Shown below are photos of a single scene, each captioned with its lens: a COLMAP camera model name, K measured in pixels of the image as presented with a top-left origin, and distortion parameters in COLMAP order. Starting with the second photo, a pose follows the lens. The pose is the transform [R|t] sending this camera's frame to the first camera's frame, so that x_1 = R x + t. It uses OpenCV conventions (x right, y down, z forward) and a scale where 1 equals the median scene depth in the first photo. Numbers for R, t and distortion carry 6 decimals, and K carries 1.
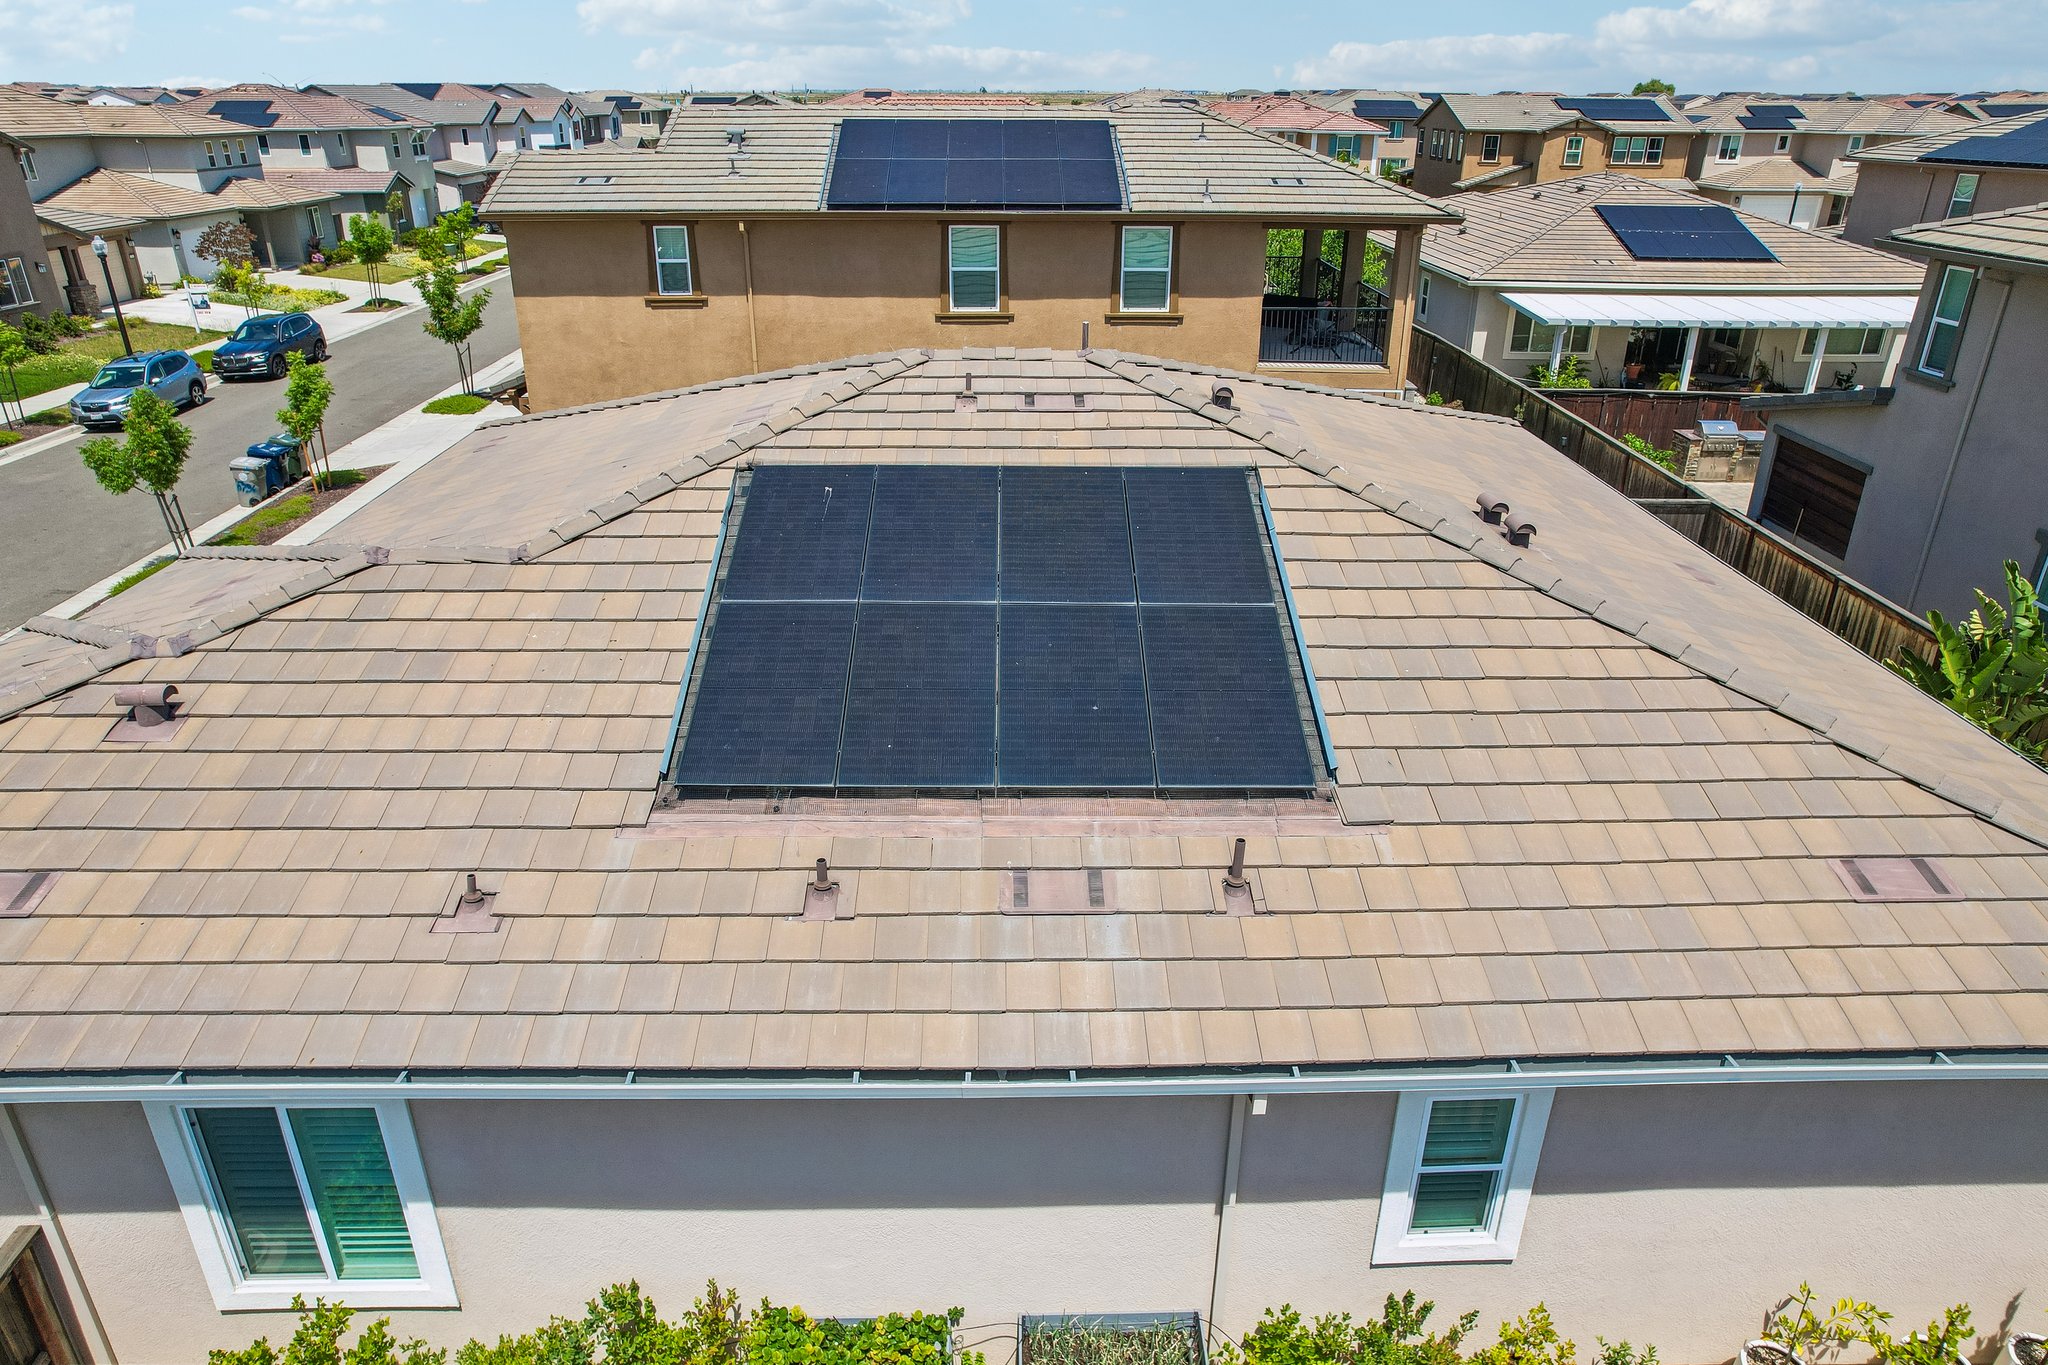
lens RADIAL K [[1327.2, 0, 1024.0], [0, 1327.2, 682.5], [0, 0, 1]] dist [-0.053075, 0.047625]
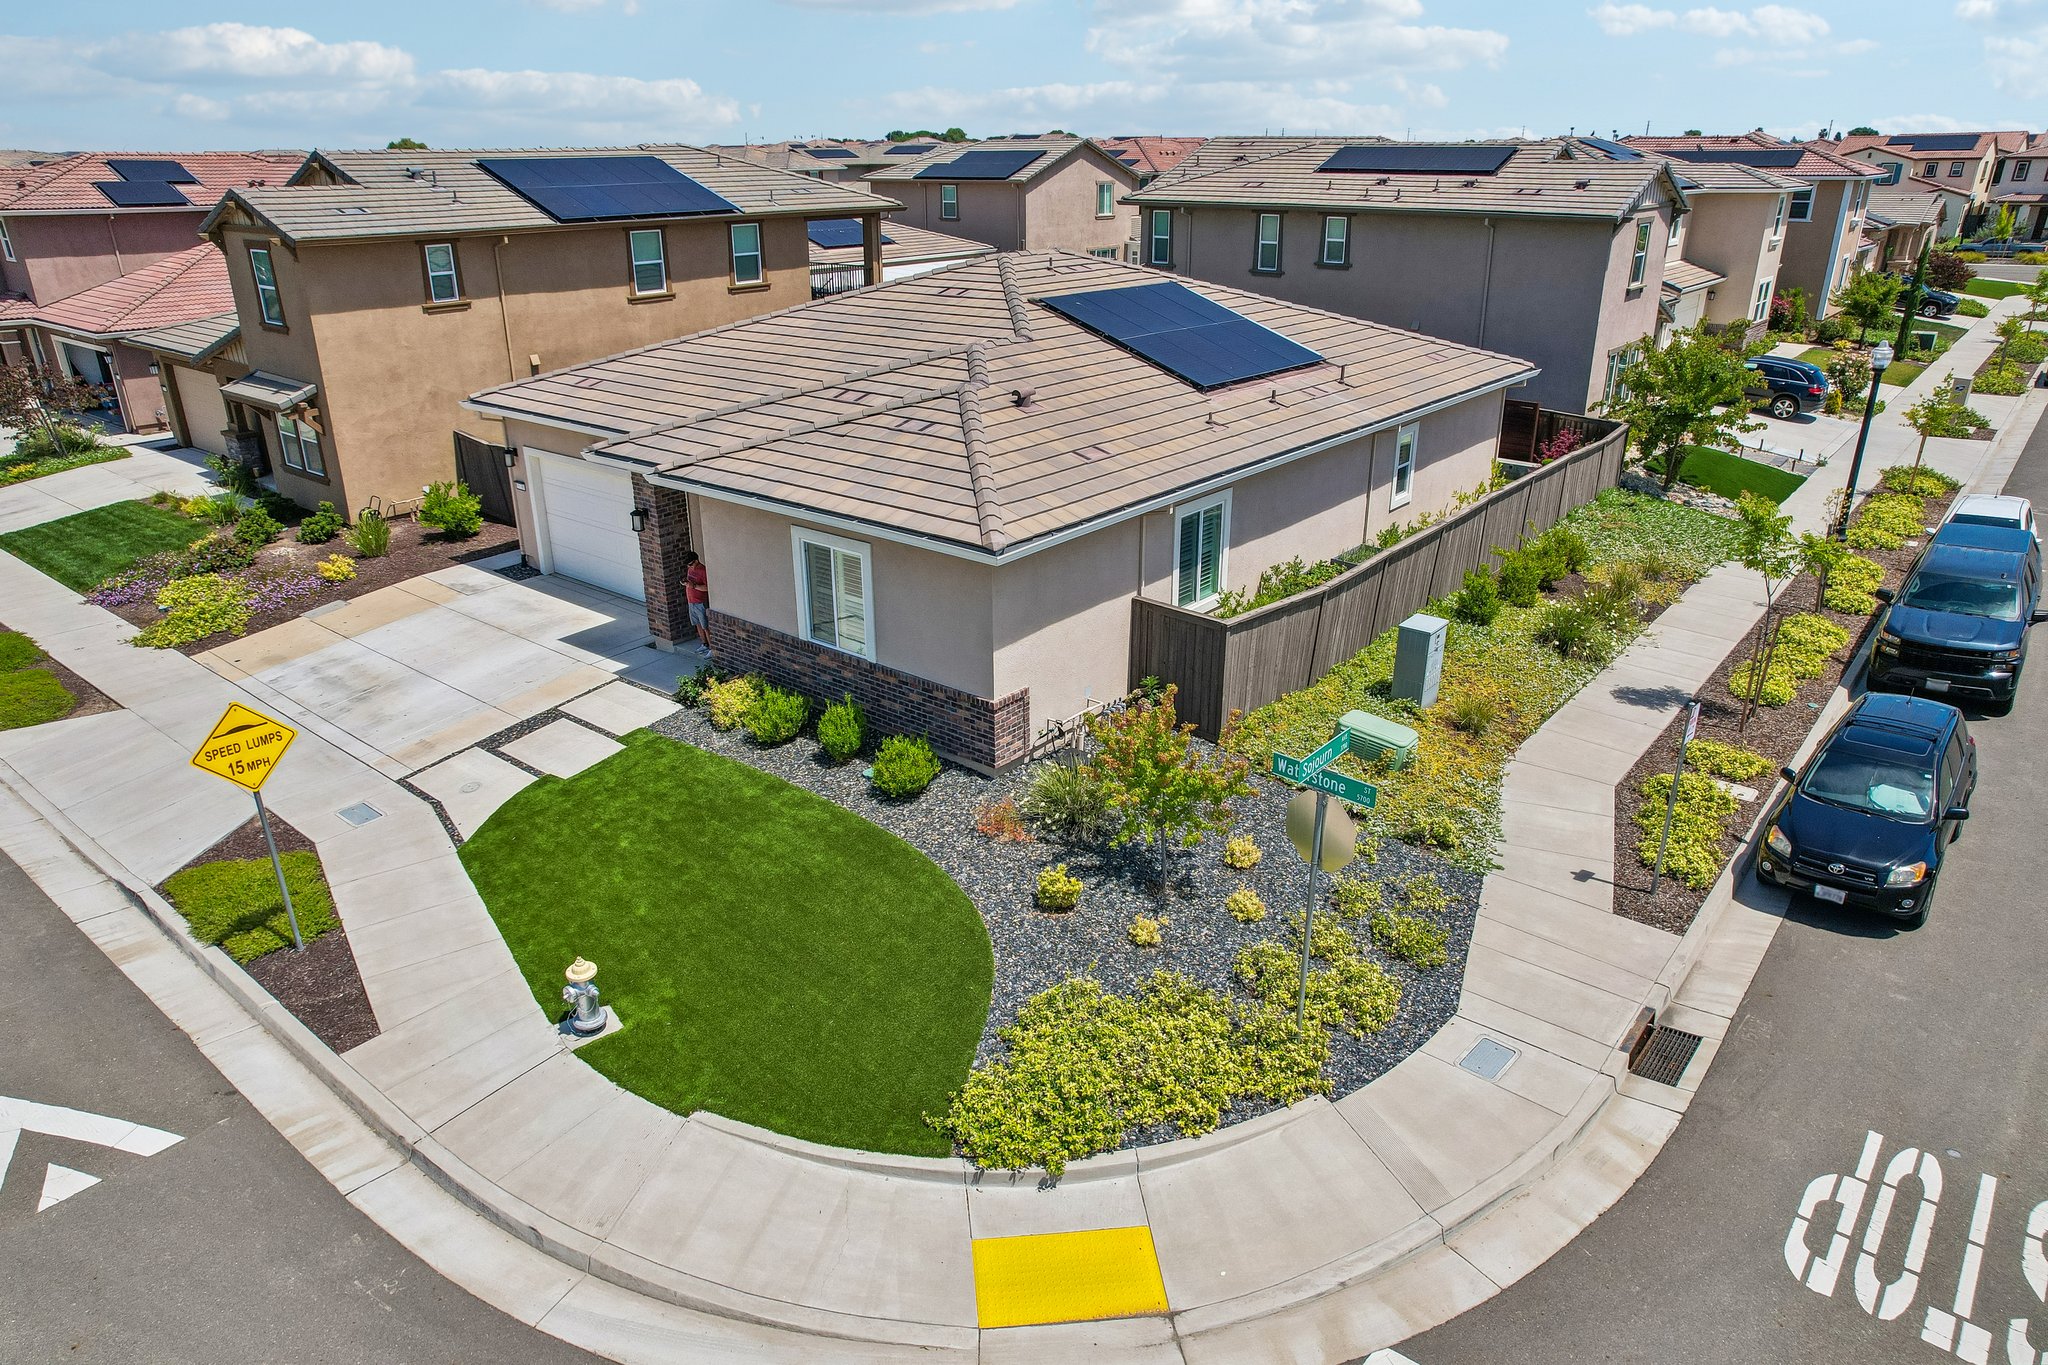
lens RADIAL K [[1327.2, 0, 1024.0], [0, 1327.2, 682.5], [0, 0, 1]] dist [-0.053075, 0.047625]
pose [[0.647986, -0.295351, 0.702056, -0.868406], [0.323580, 0.941186, 0.097293, 0.089910], [-0.689500, 0.164126, 0.705445, -0.159216]]
